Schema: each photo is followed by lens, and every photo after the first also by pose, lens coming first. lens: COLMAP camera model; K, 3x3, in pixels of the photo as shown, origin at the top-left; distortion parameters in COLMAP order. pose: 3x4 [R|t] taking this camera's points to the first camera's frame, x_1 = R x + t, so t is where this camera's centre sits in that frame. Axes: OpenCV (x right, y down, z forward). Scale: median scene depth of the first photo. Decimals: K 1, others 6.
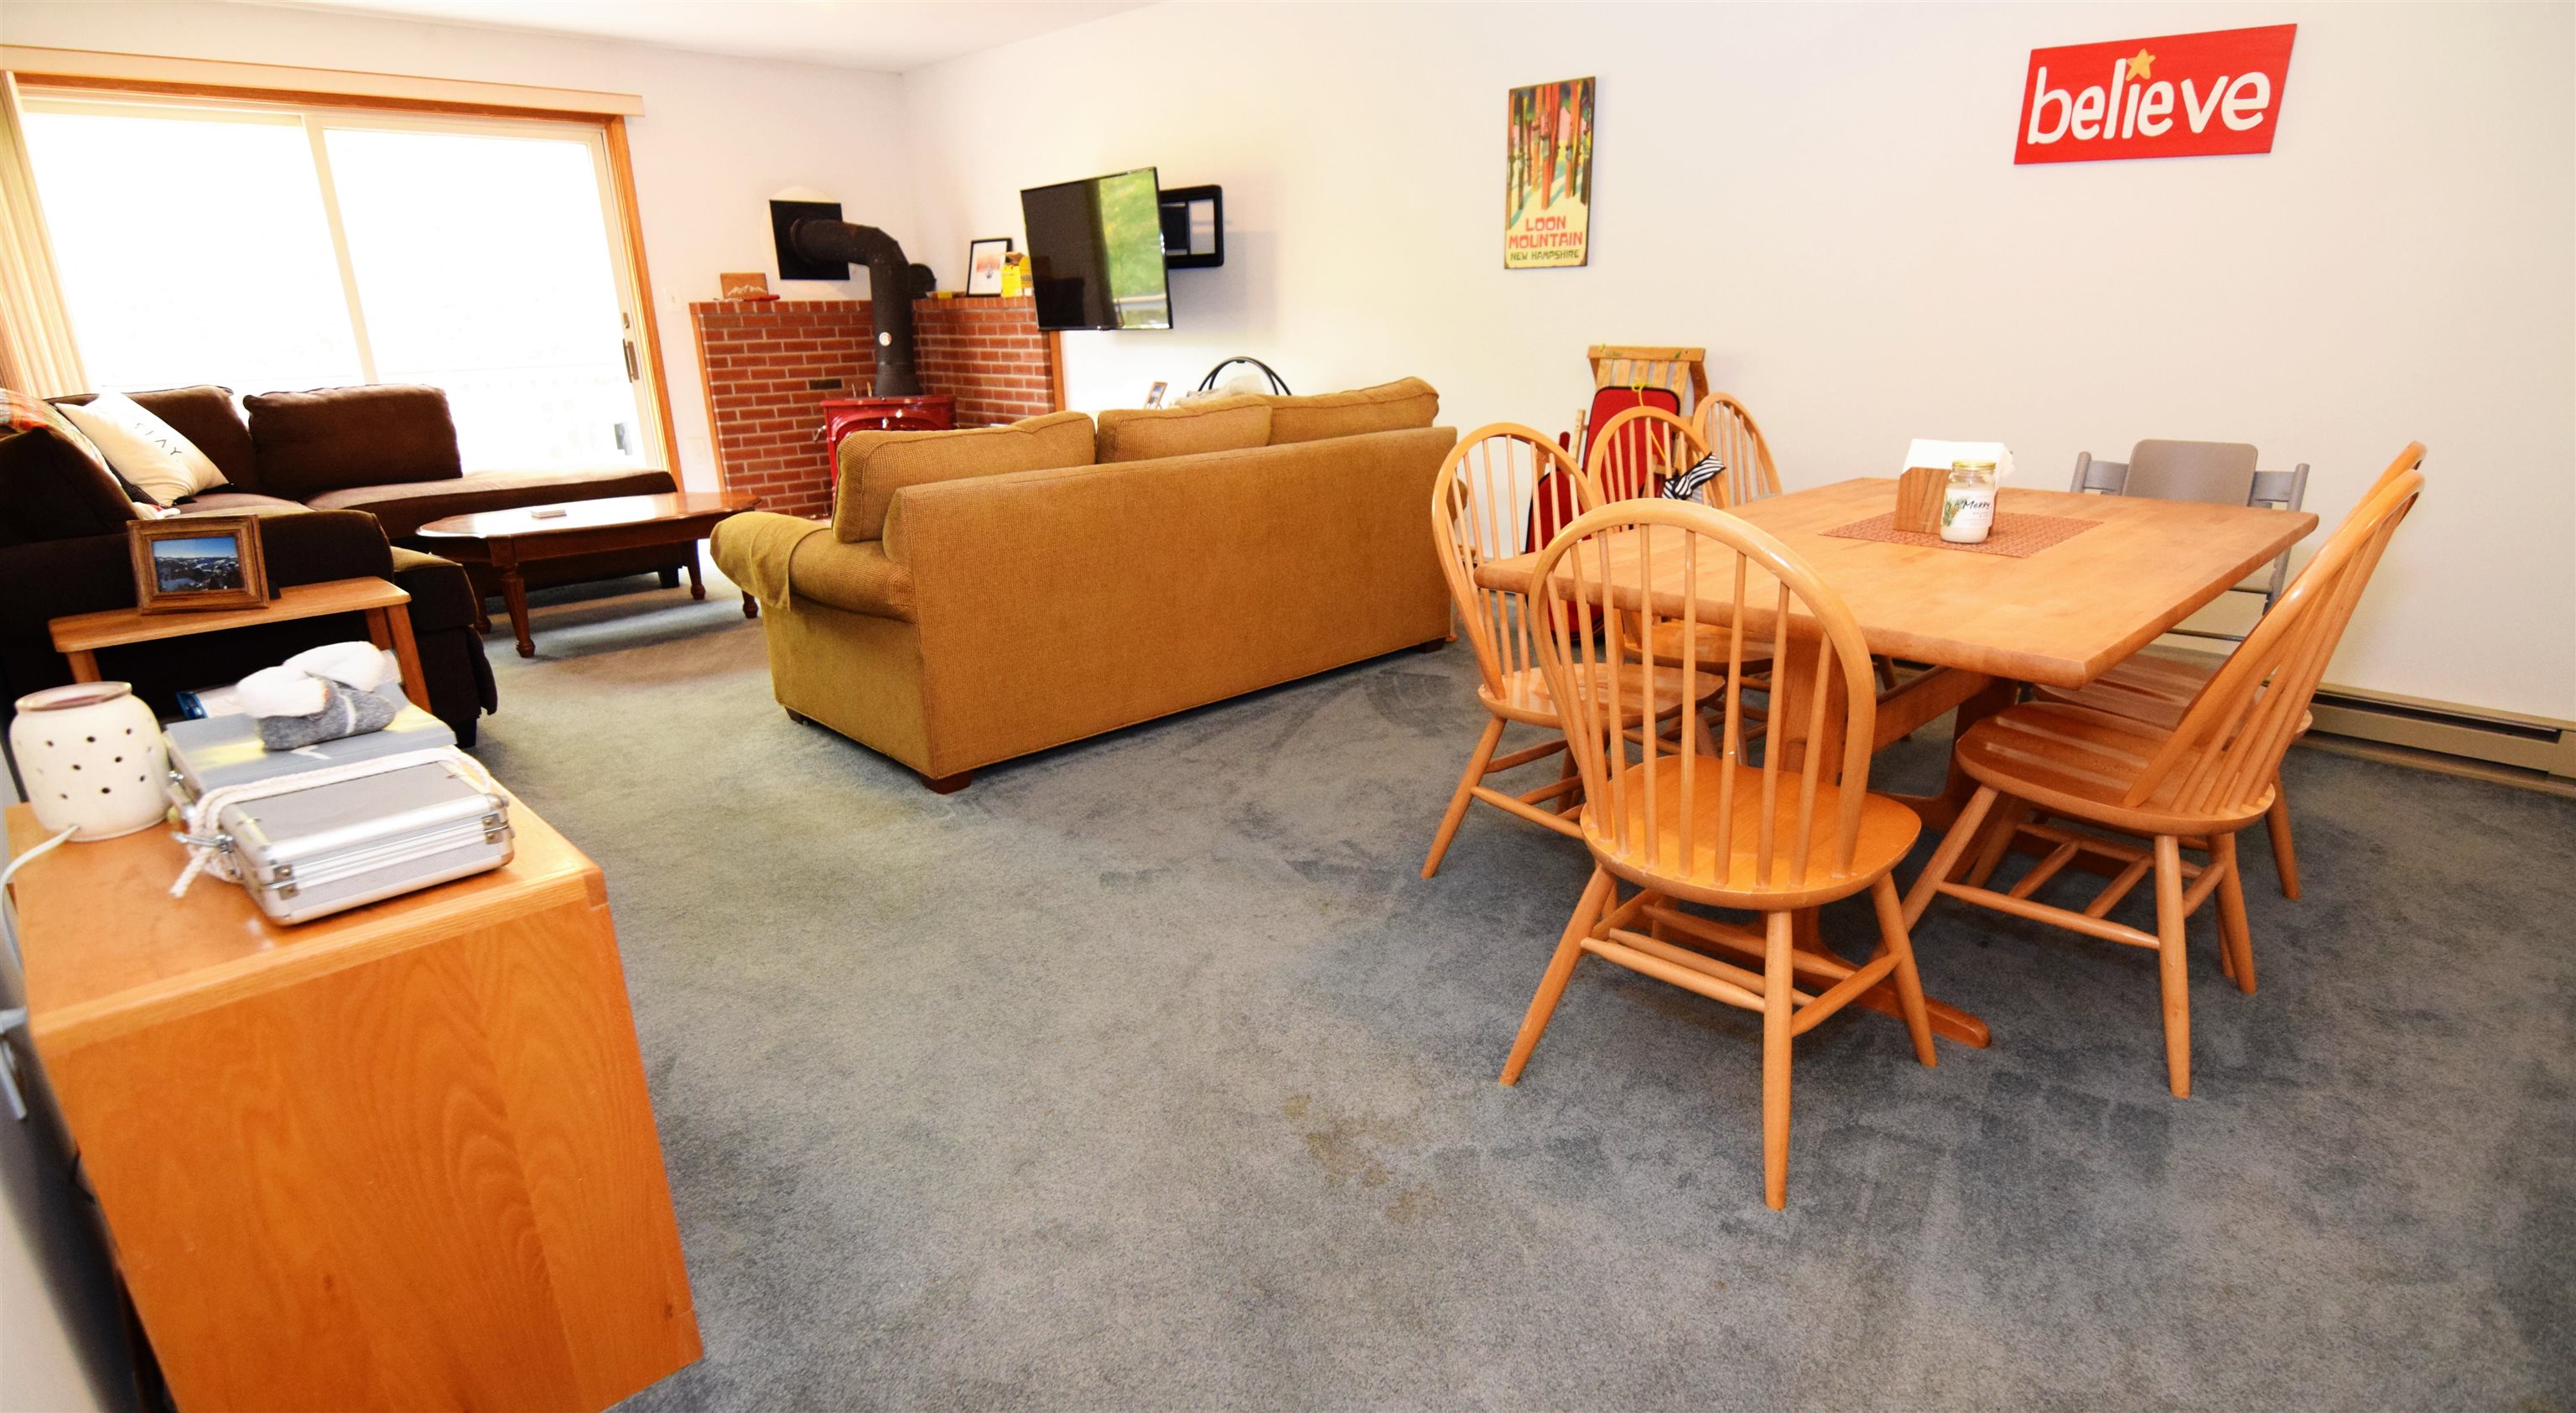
lens RADIAL K [[1282.8, 0, 1312.5], [0, 1282.8, 756.3], [0, 0, 1]] dist [0.000575, -0.016715]
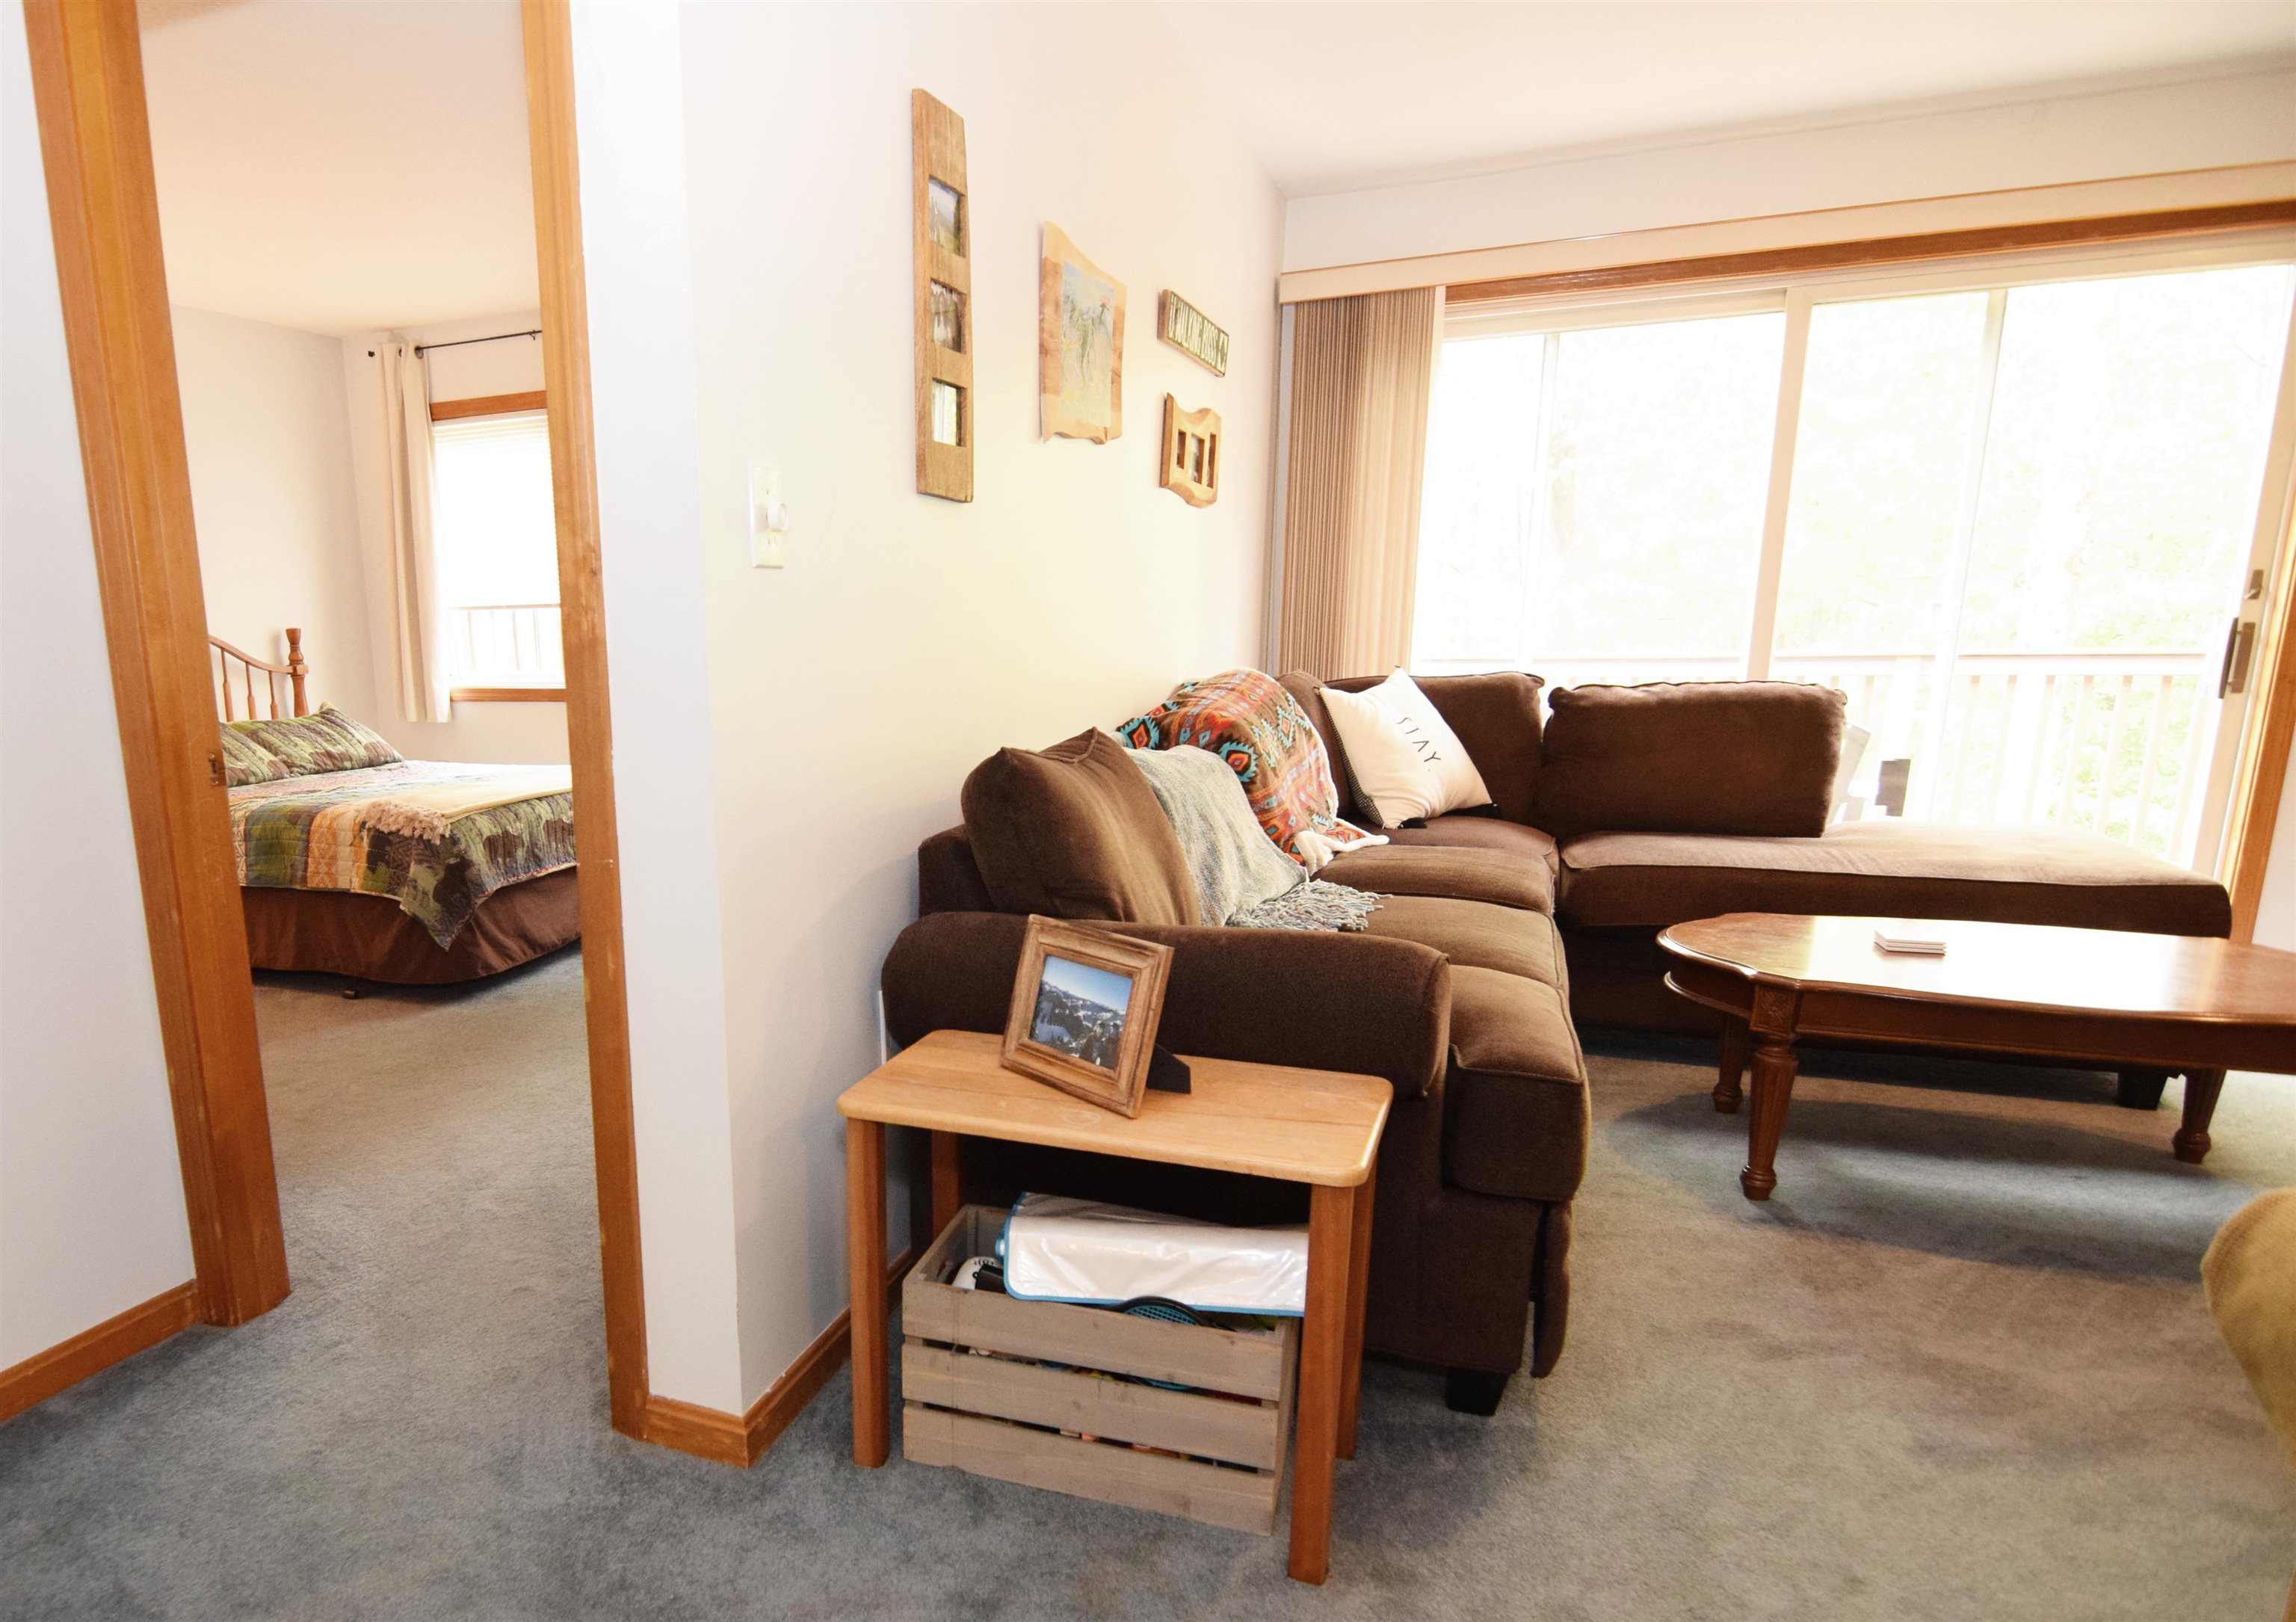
lens RADIAL K [[1427.4, 0, 824.4], [0, 1427.4, 973.2], [0, 0, 1]] dist [-0.002014, -0.014433]
pose [[0.306611, 0.231410, -0.923276, -0.148611], [-0.290078, 0.946571, 0.140917, -0.100684], [0.906556, 0.224616, 0.357356, 0.300084]]
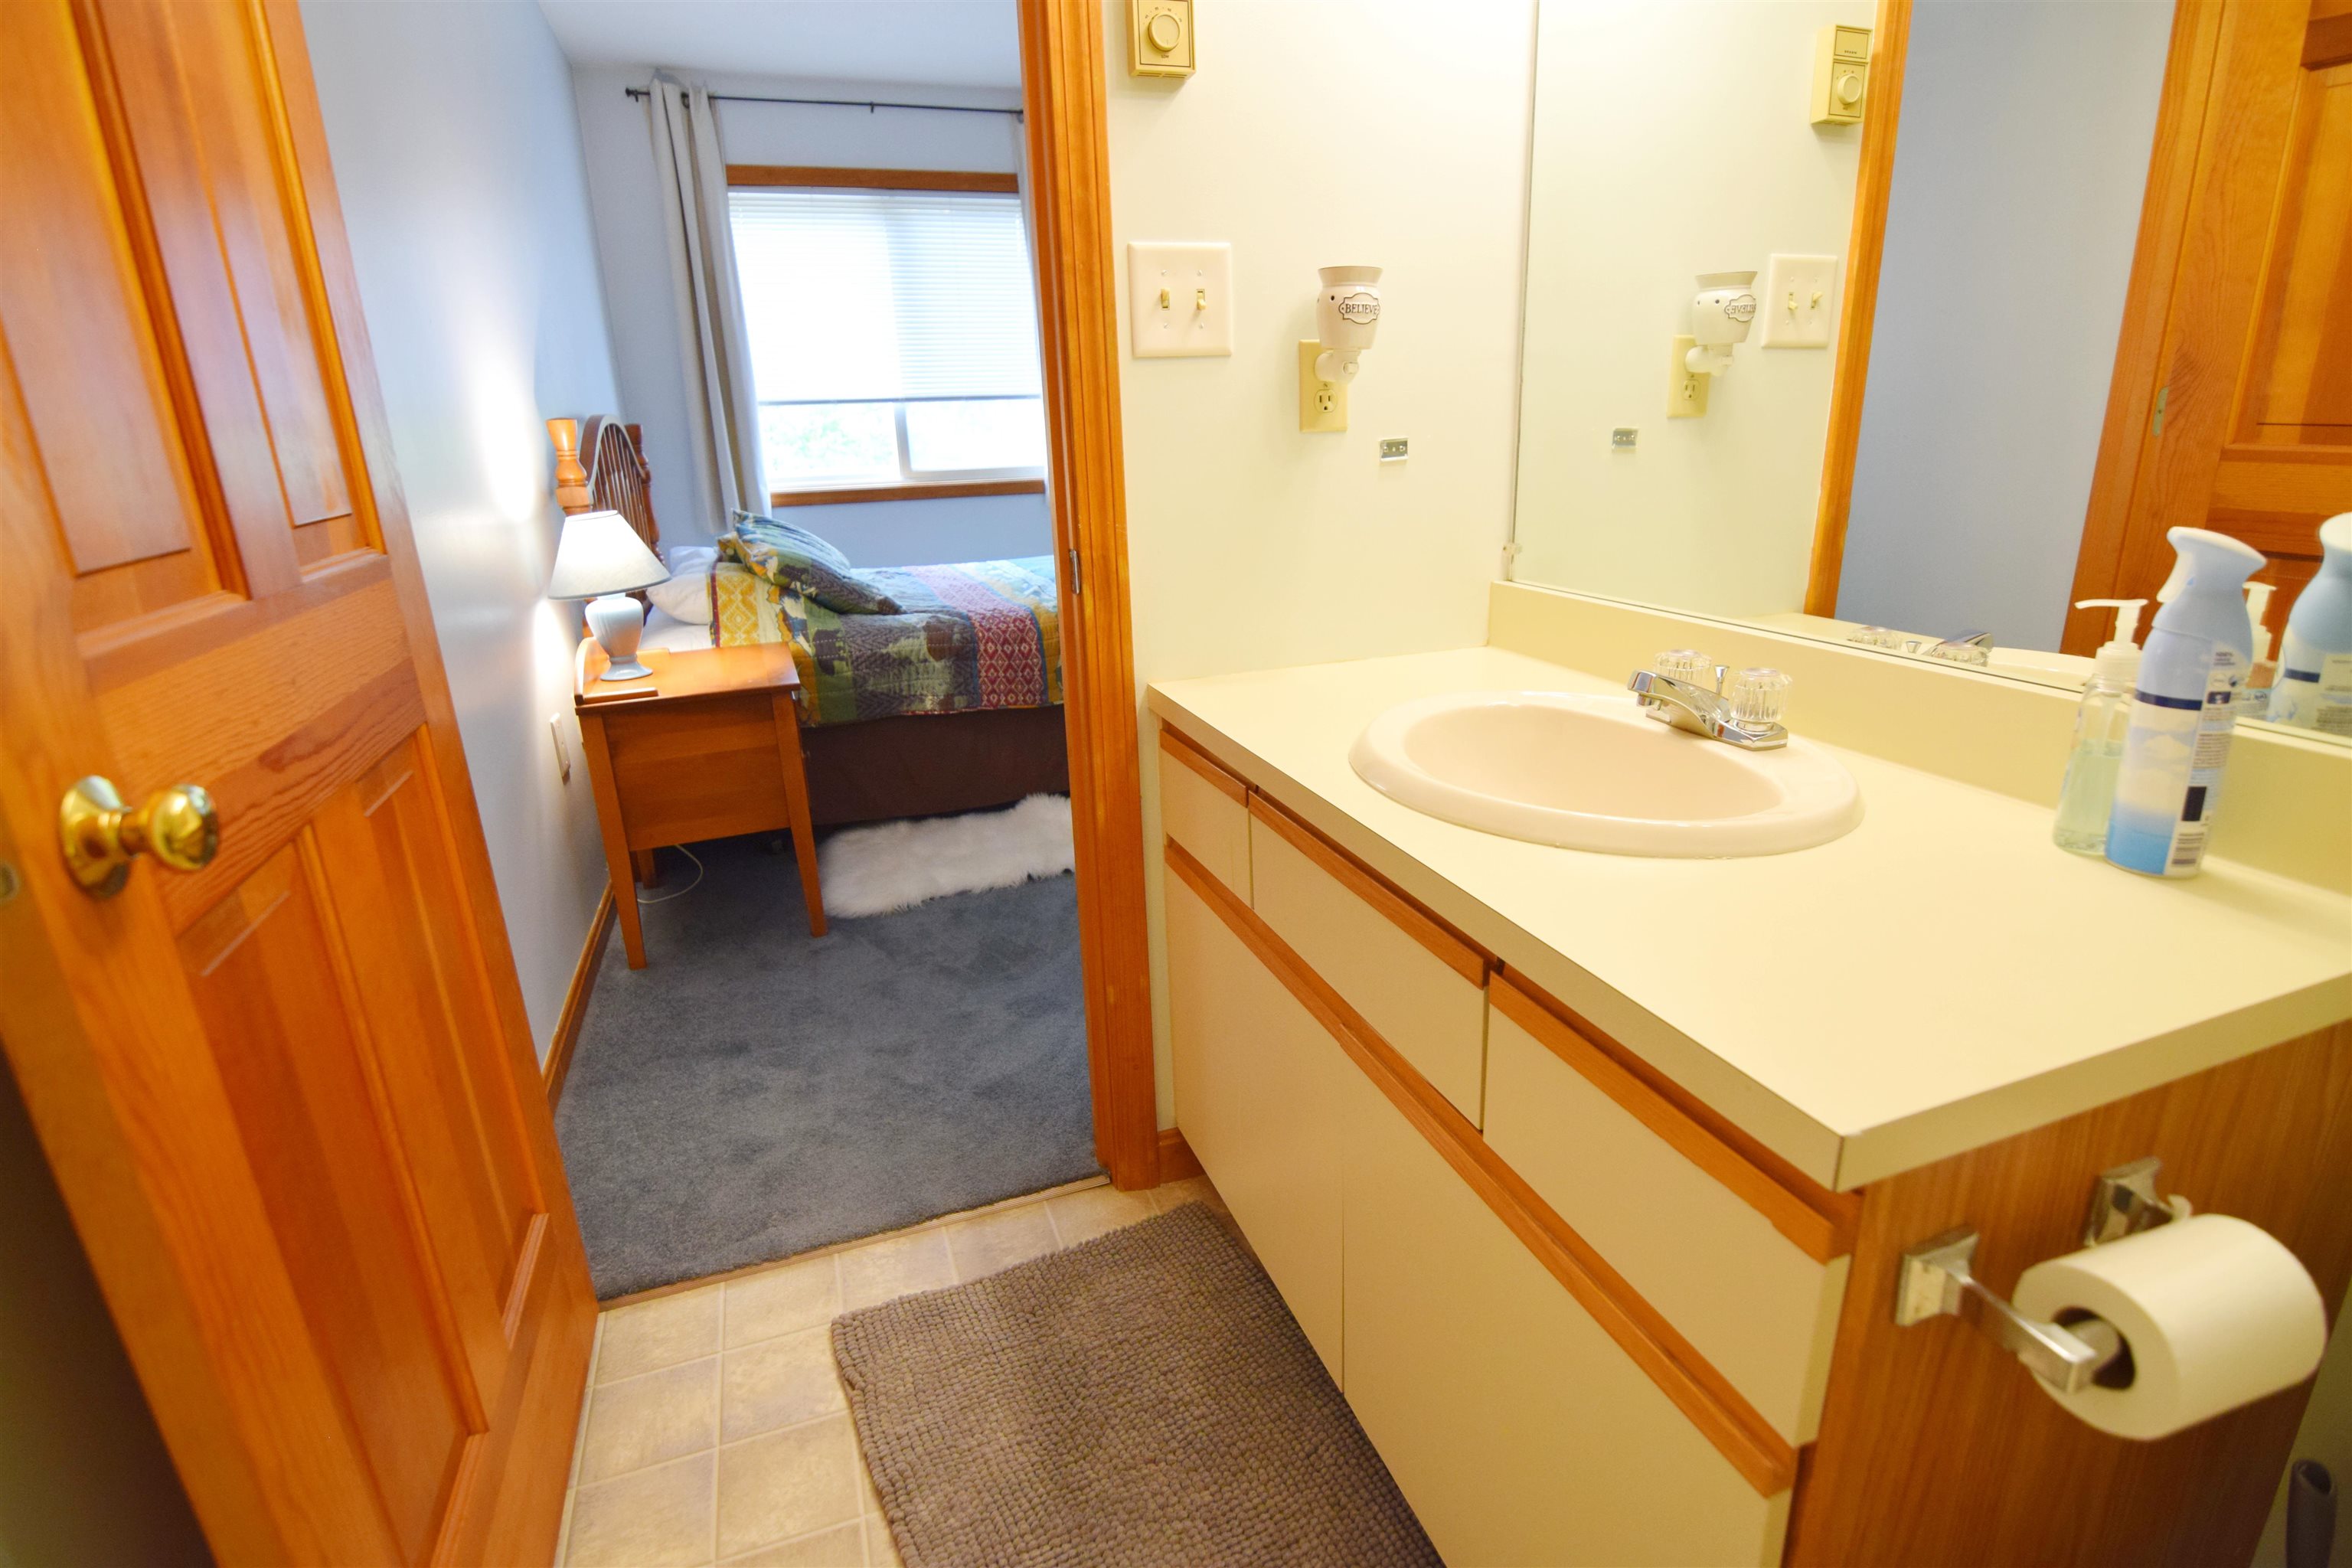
lens RADIAL K [[1135.5, 0, 1182.8], [0, 1135.5, 776.5], [0, 0, 1]] dist [-0.003330, -0.013846]
pose [[0.899649, 0.113805, -0.421522, -0.663545], [-0.121199, 0.992585, 0.009311, 0.073715], [0.419456, 0.042711, 0.906770, -0.176420]]
